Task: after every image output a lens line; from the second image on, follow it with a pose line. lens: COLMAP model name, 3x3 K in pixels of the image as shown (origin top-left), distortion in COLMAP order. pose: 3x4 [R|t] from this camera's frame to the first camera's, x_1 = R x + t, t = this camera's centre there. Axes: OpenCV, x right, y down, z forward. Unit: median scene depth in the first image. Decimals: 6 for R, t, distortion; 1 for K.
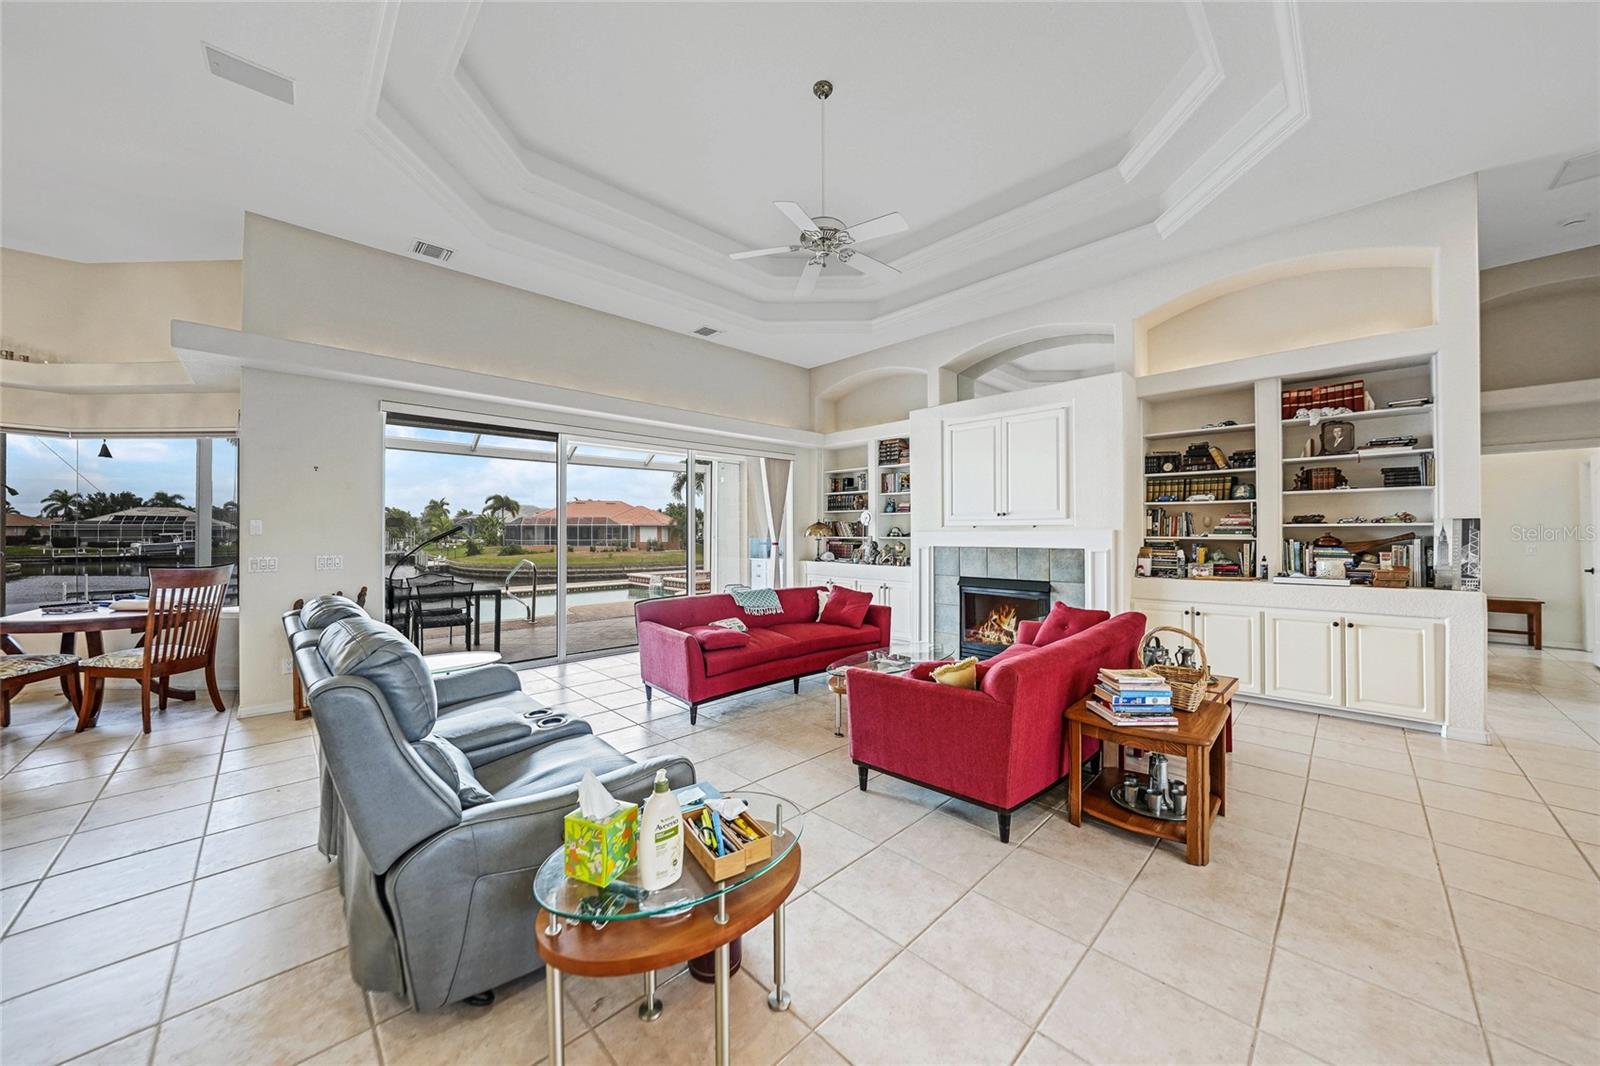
lens RADIAL K [[555.8, 0, 801.6], [0, 555.8, 529.9], [0, 0, 1]] dist [-0.028182, 0.006118]
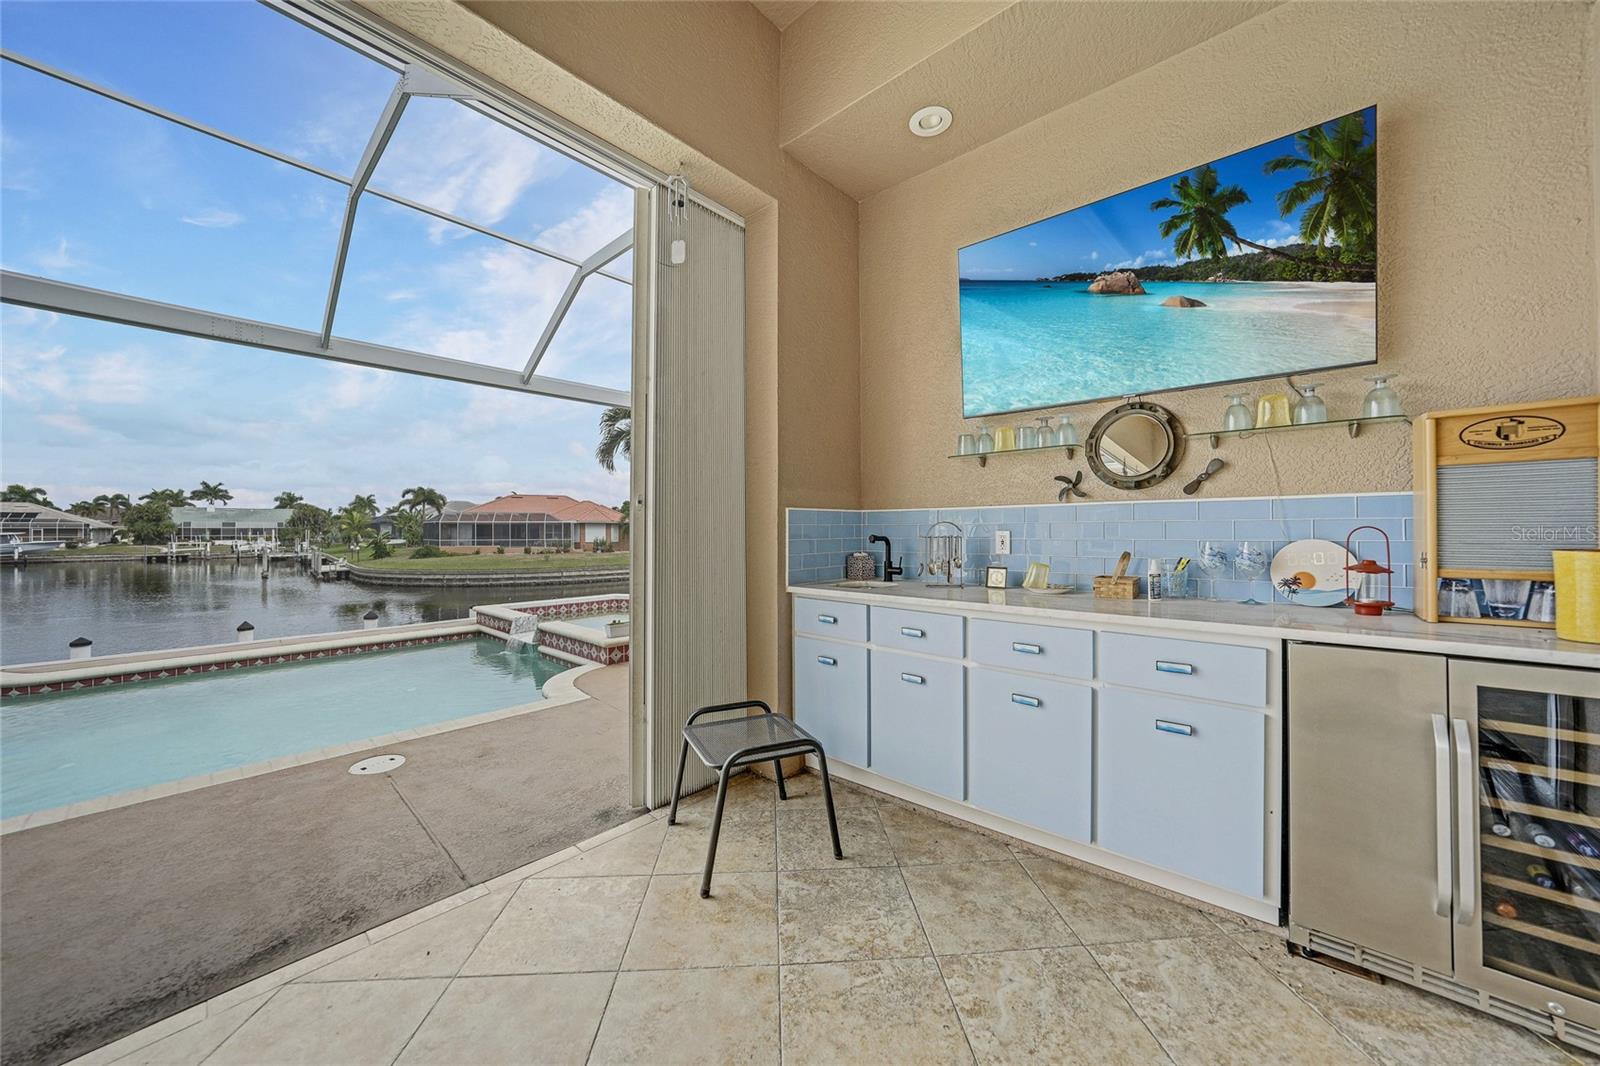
lens RADIAL K [[555.8, 0, 801.6], [0, 555.8, 529.9], [0, 0, 1]] dist [-0.028182, 0.006118]
pose [[0.997572, -0.000854, 0.069632, -0.016774], [0.000823, 1.000000, 0.000468, 0.003288], [-0.069632, -0.000409, 0.997573, 0.121132]]
